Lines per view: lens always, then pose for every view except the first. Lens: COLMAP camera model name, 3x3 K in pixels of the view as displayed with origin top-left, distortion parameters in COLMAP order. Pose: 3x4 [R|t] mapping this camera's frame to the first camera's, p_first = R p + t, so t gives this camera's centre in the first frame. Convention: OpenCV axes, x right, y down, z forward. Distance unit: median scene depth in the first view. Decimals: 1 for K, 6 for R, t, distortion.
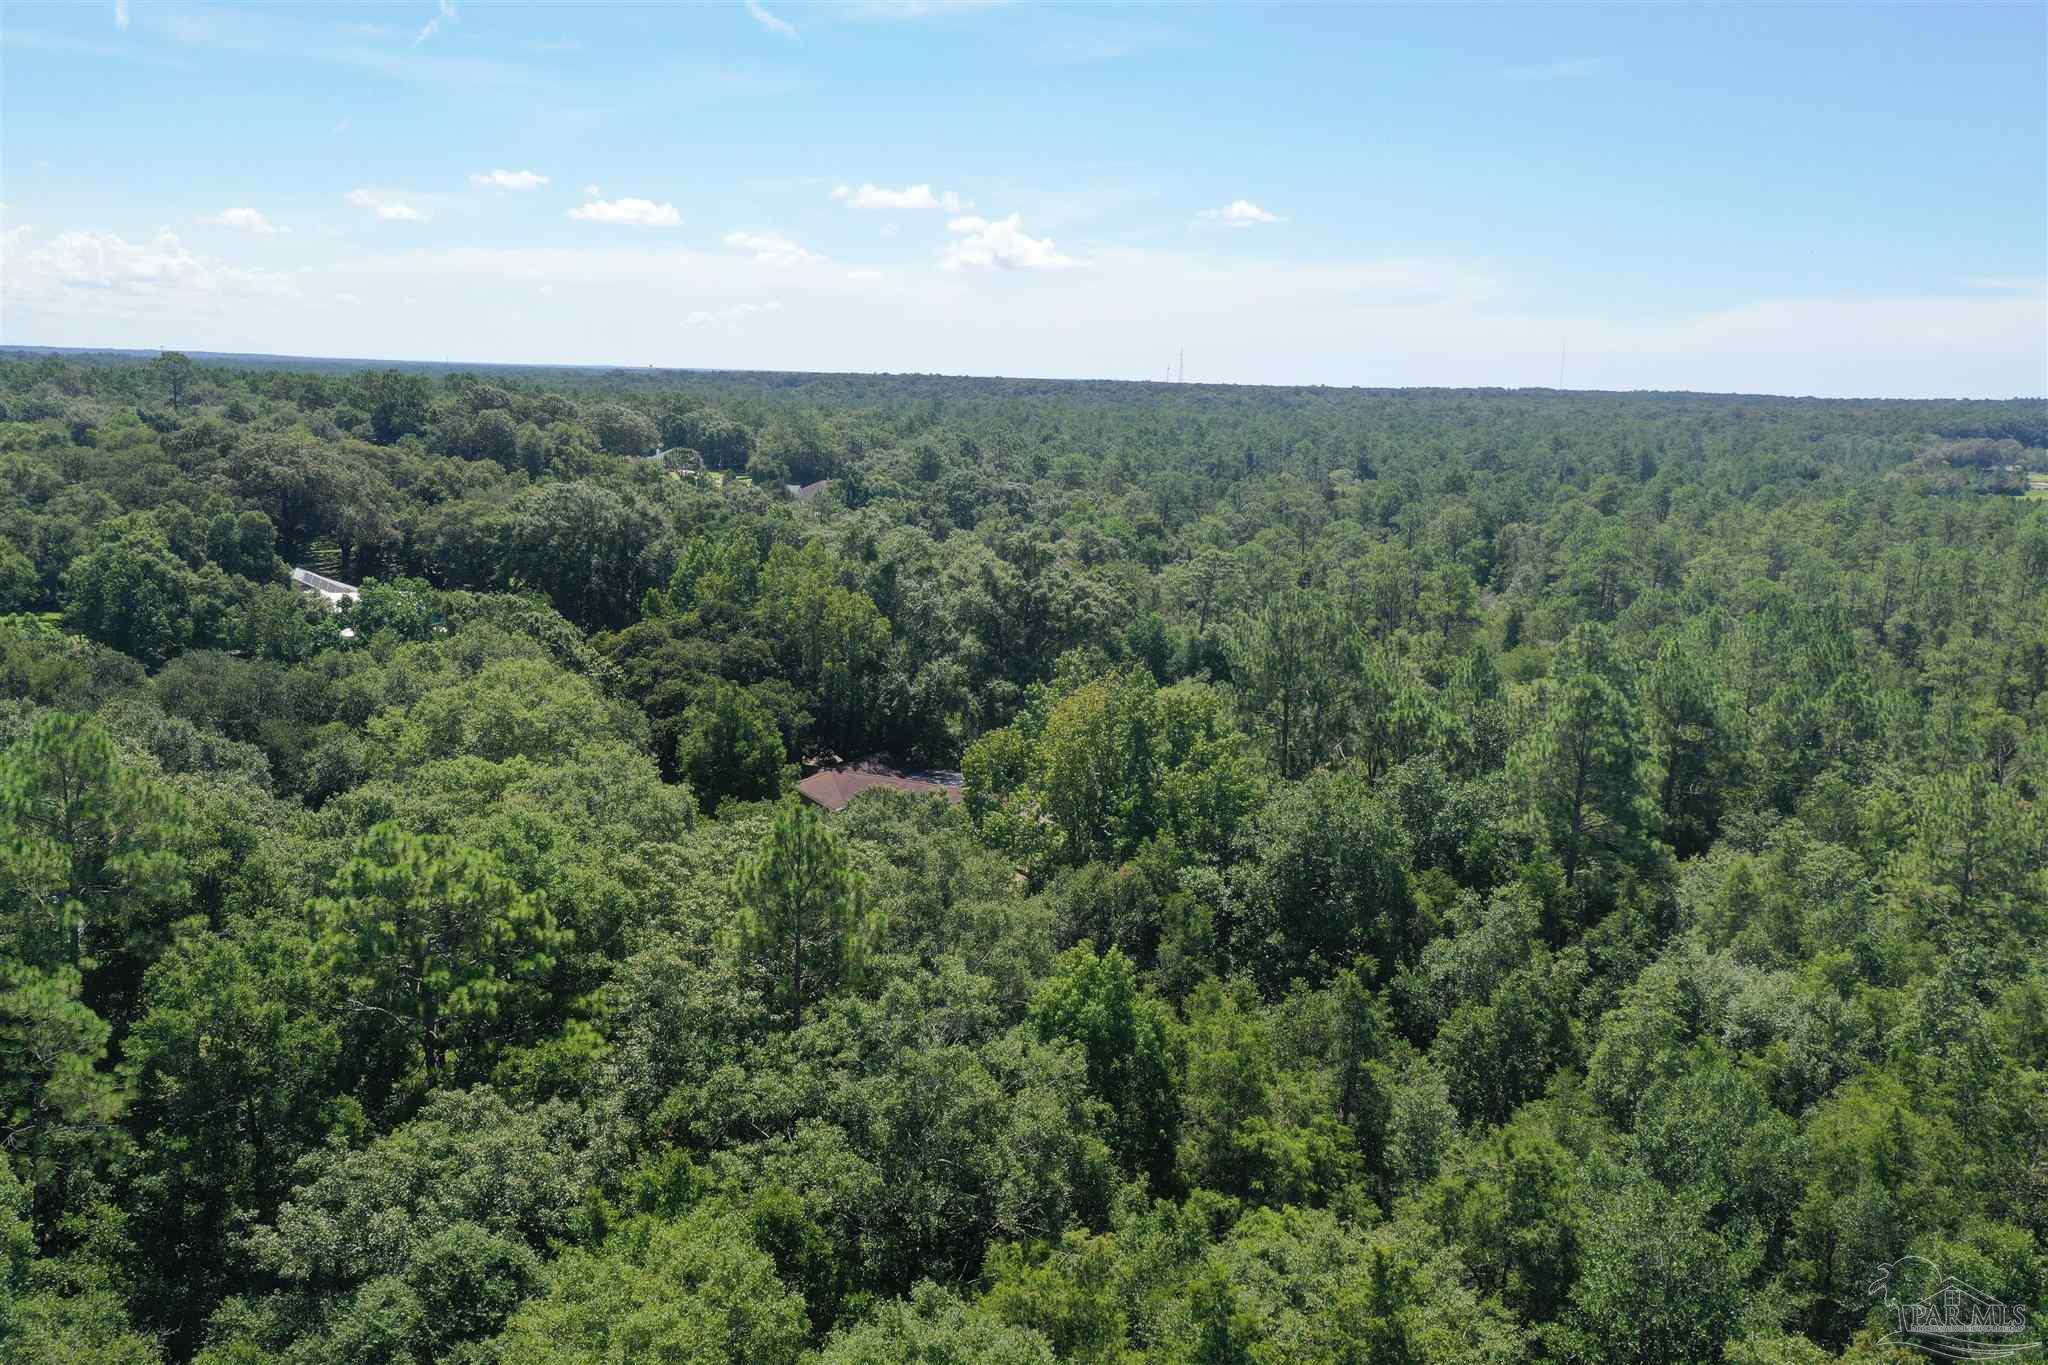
lens RADIAL K [[1617.0, 0, 1008.0], [0, 1617.0, 668.7], [0, 0, 1]] dist [0.008071, -0.005305]
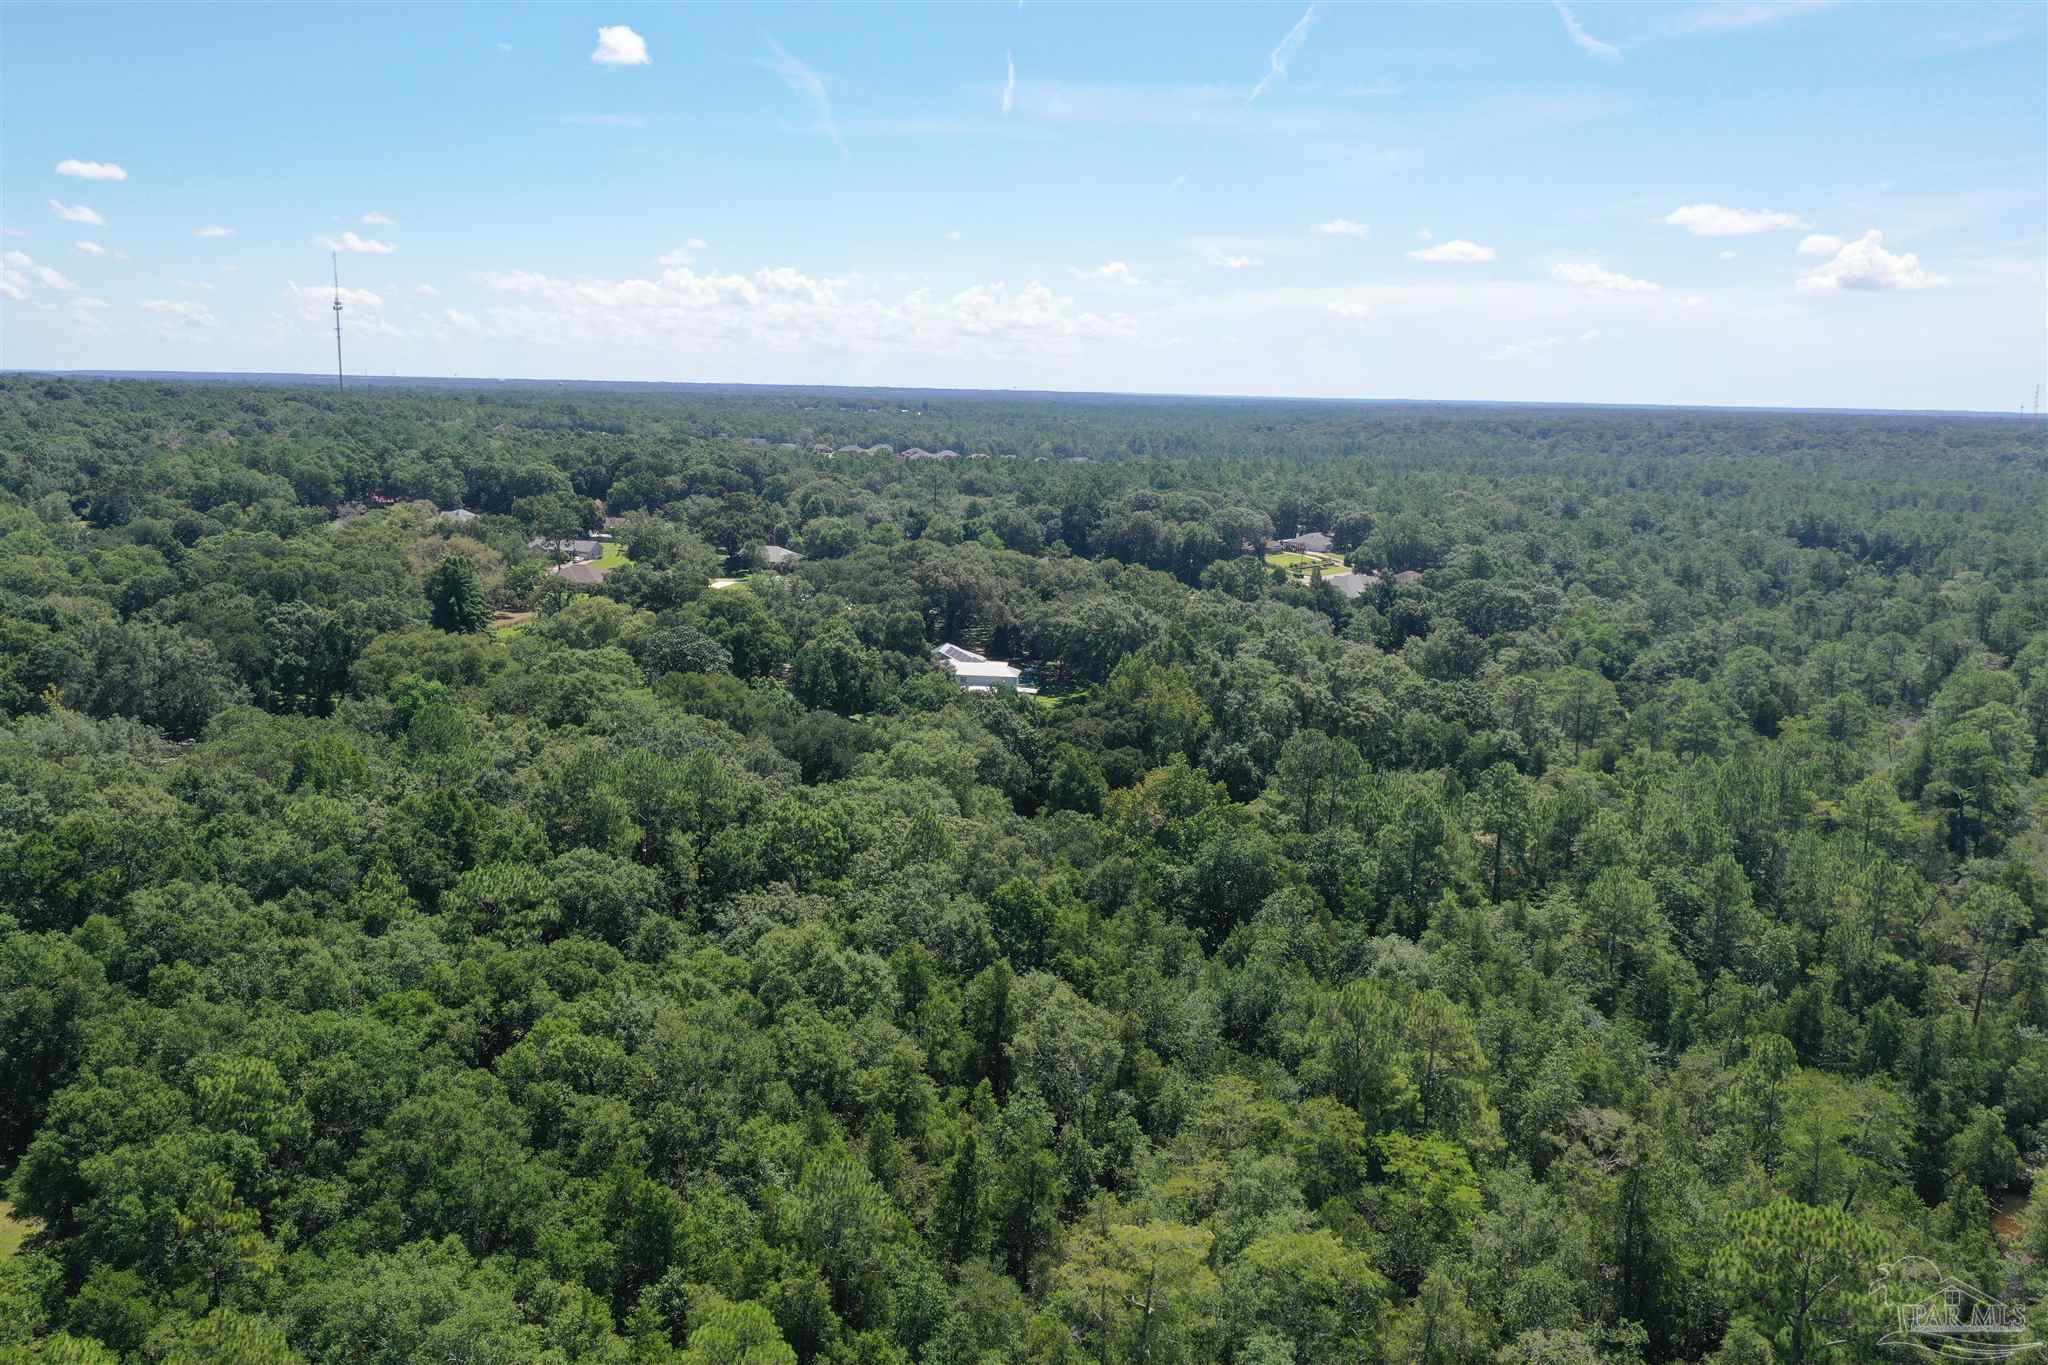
lens RADIAL K [[1617.0, 0, 1017.1], [0, 1617.0, 680.8], [0, 0, 1]] dist [0.008071, -0.005305]
pose [[0.889515, 0.071711, -0.451243, 0.342476], [-0.076920, 0.997014, 0.006817, -0.043929], [0.450385, 0.028646, 0.892375, -0.376444]]
